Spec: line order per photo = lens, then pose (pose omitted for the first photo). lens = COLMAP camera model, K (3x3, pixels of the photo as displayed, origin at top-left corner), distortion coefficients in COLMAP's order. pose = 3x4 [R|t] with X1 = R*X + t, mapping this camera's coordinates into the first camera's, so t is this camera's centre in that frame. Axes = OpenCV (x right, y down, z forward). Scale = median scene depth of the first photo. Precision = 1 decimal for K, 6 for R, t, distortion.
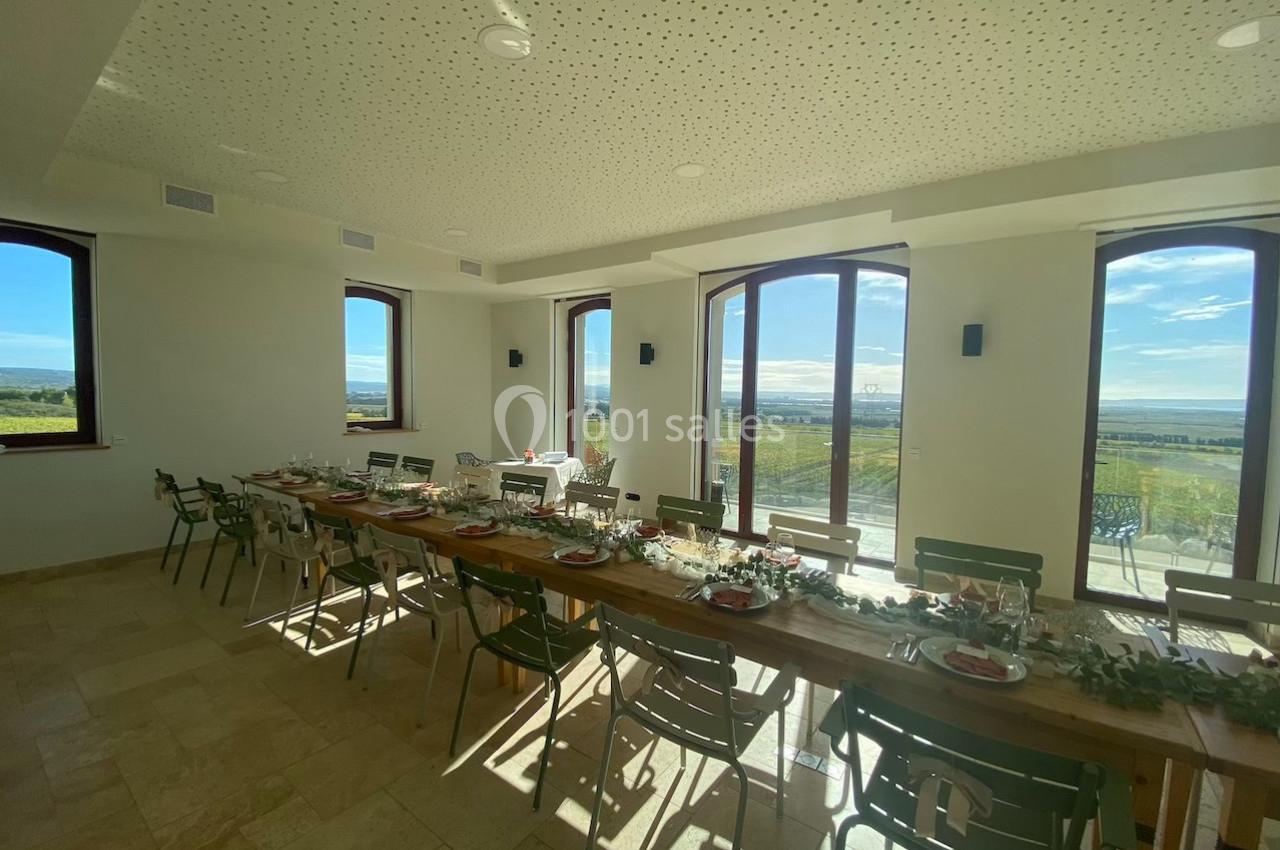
lens RADIAL K [[506.0, 0, 640.3], [0, 506.0, 439.9], [0, 0, 1]] dist [0.000303, -0.000040]
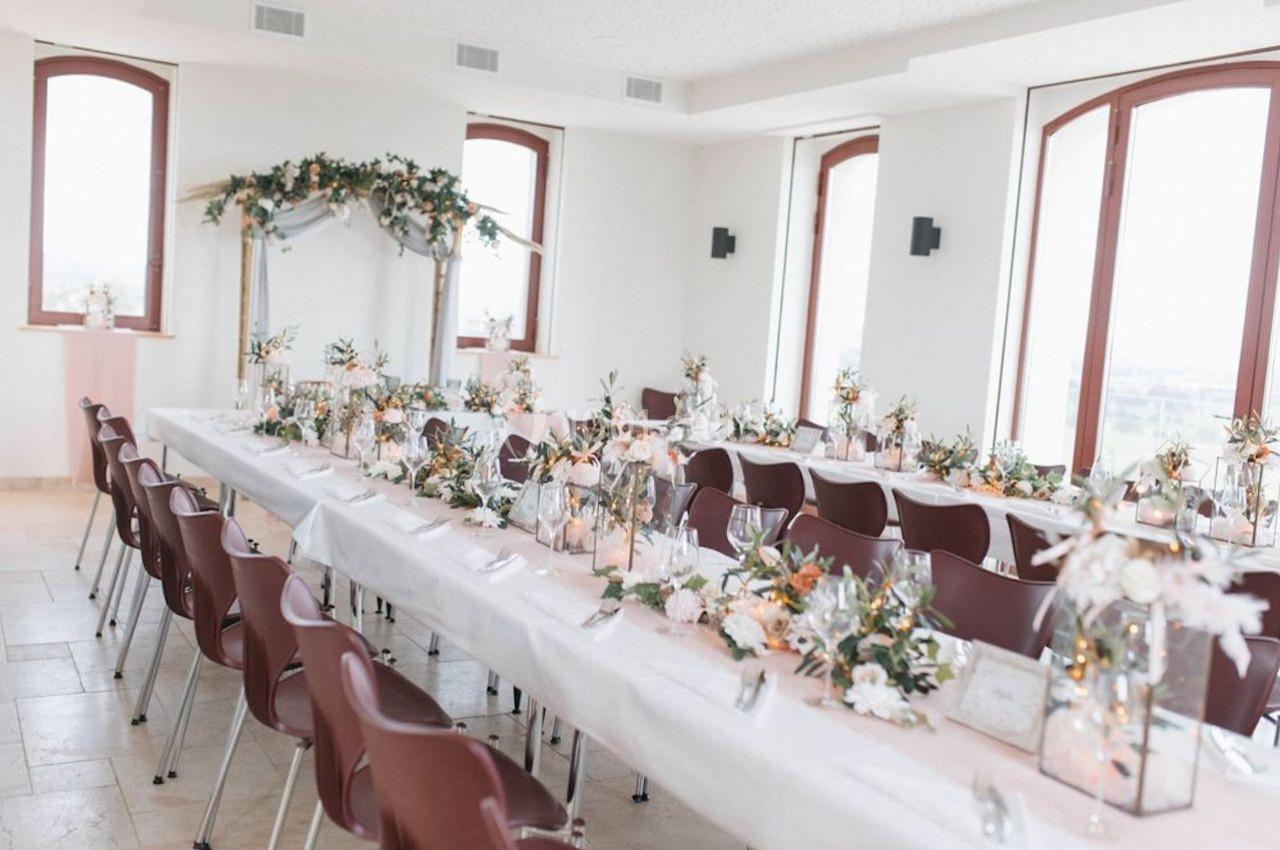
lens RADIAL K [[1143.4, 0, 640.0], [0, 1143.4, 425.0], [0, 0, 1]] dist [-0.083821, 0.001179]
pose [[0.916940, 0.078807, -0.391165, 0.207141], [-0.083758, 0.996476, 0.004419, 0.047114], [0.390135, 0.028712, 0.920310, -0.212091]]
